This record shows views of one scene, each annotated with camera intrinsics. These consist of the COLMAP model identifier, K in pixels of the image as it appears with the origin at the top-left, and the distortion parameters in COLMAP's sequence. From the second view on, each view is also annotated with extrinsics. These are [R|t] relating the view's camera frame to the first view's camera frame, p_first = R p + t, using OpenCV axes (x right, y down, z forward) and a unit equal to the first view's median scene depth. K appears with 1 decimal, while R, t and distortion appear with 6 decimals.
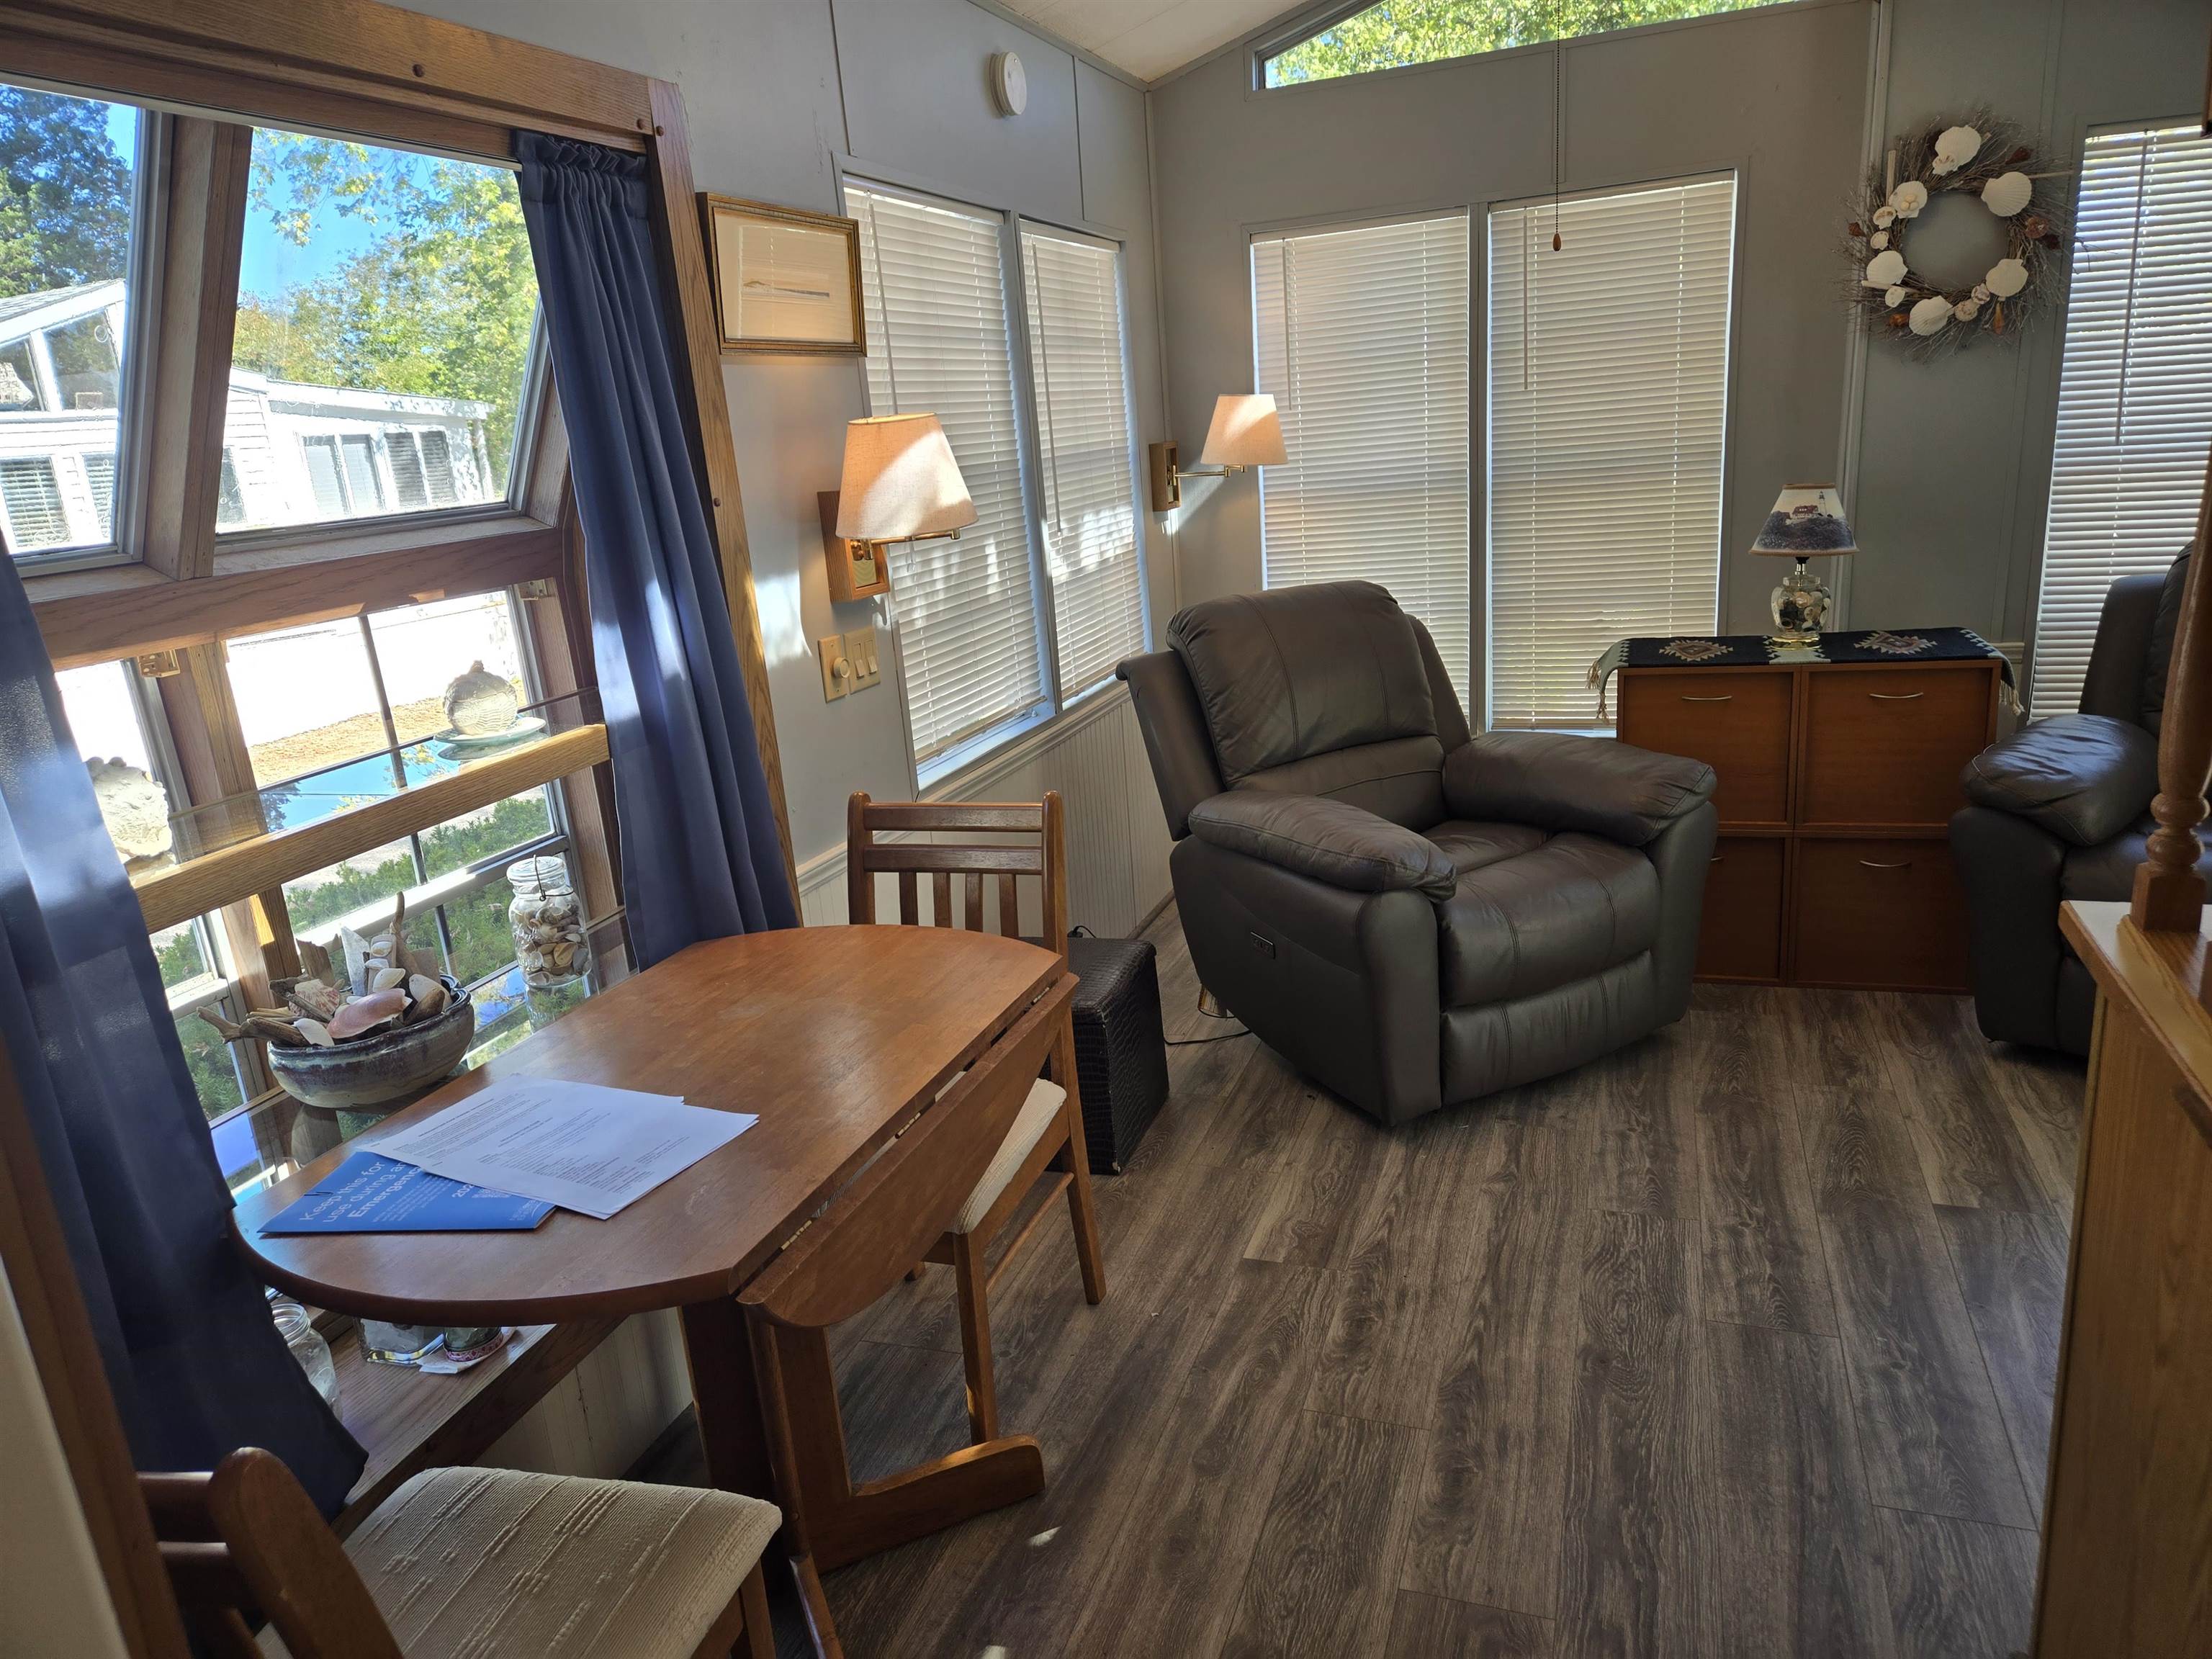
lens RADIAL K [[1493.7, 0, 1109.3], [0, 1493.7, 834.1], [0, 0, 1]] dist [0.075412, -0.062198]
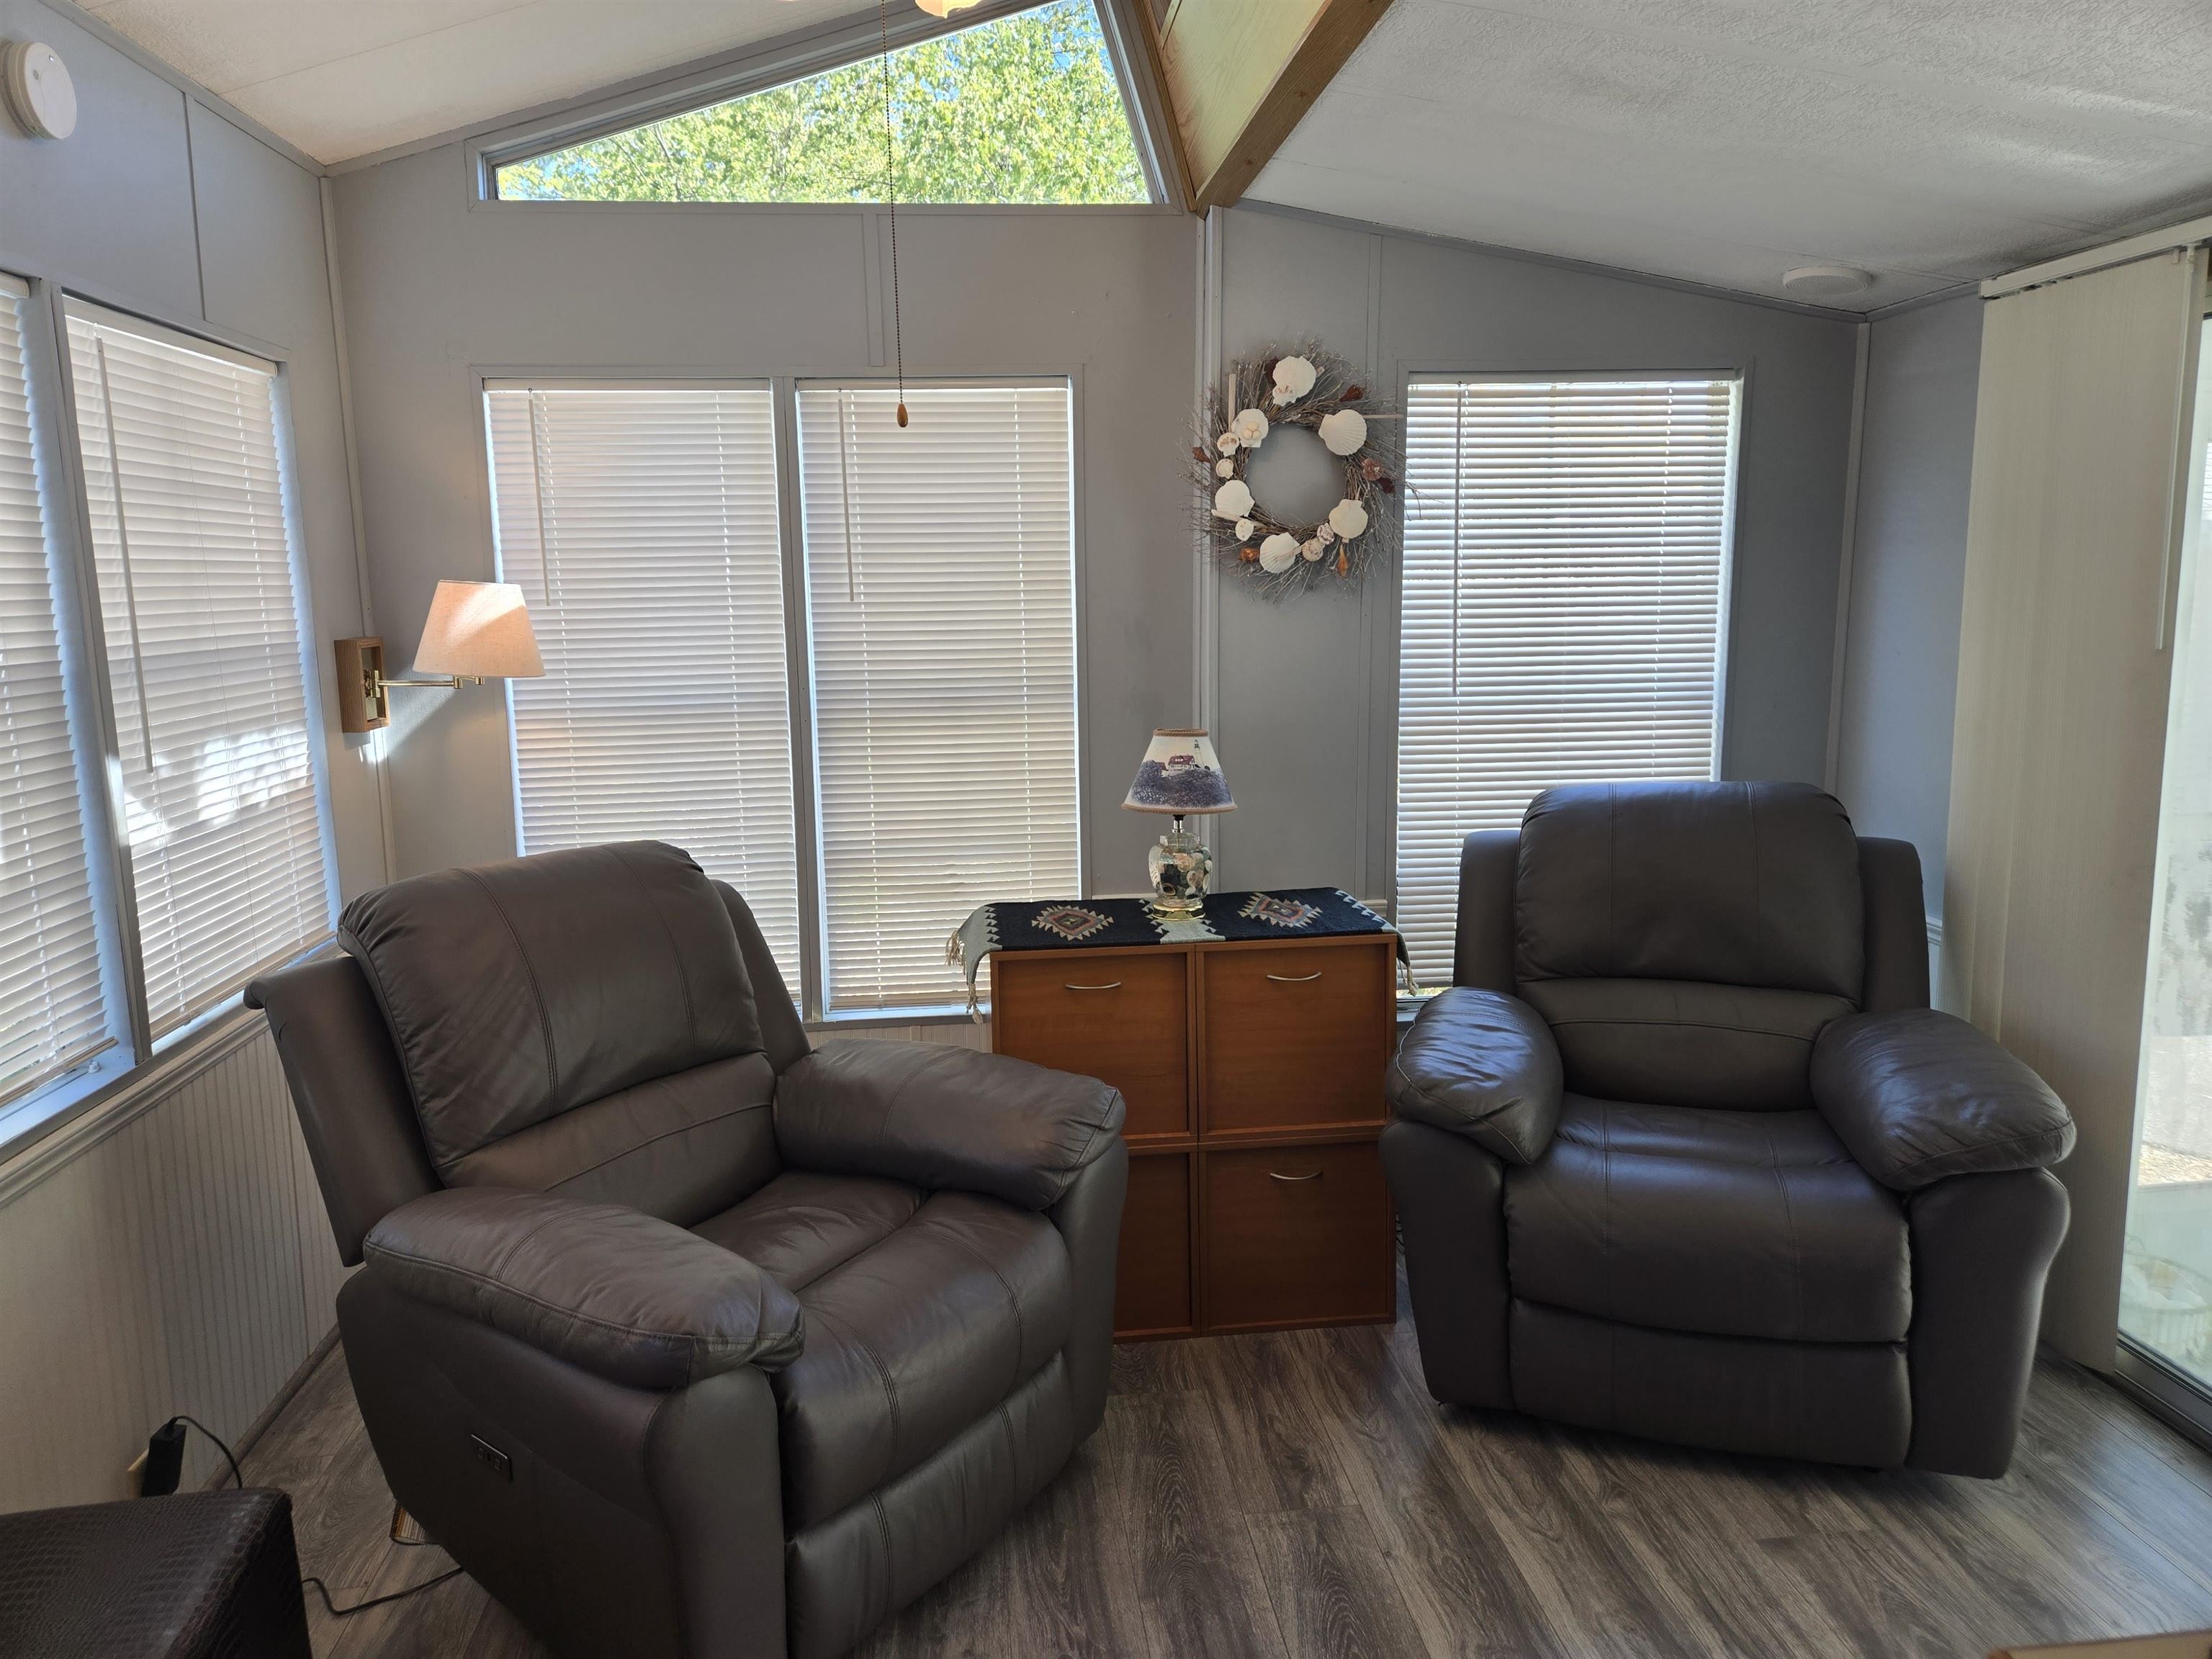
lens RADIAL K [[1493.7, 0, 1105.0], [0, 1493.7, 807.4], [0, 0, 1]] dist [0.075412, -0.062198]
pose [[0.901844, -0.005089, 0.432033, 0.055039], [0.065532, 0.989973, -0.125133, -0.084281], [-0.427064, 0.141163, 0.893135, 0.267336]]
